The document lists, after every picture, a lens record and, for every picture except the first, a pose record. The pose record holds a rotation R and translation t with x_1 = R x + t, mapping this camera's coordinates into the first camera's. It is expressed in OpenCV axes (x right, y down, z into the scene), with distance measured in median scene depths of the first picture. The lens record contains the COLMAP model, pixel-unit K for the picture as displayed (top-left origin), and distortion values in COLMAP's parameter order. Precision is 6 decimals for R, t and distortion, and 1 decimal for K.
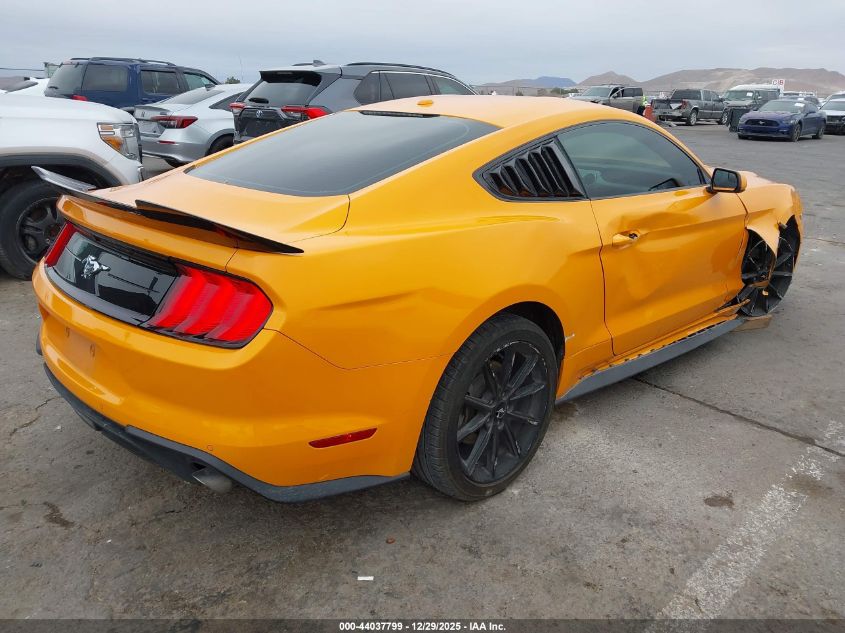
lens RADIAL K [[776.2, 0, 422.5], [0, 776.2, 316.5], [0, 0, 1]] dist [0.005930, 0.007346]
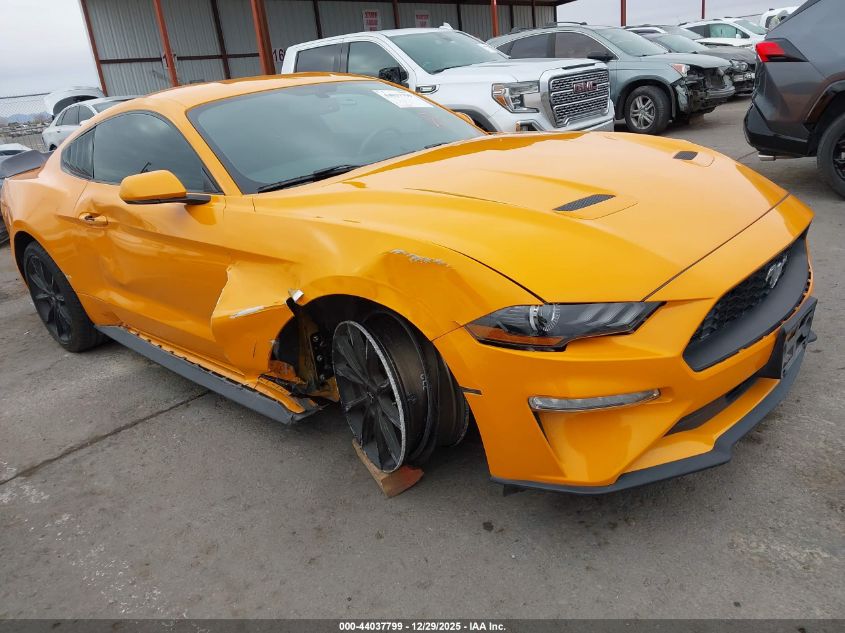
lens RADIAL K [[727.6, 0, 422.5], [0, 727.6, 316.5], [0, 0, 1]] dist [-0.001674, -0.002958]
pose [[-0.053014, 0.302975, -0.951523, 1.156852], [-0.166761, 0.936796, 0.307577, -0.336276], [0.984571, 0.174982, 0.000861, 1.336081]]
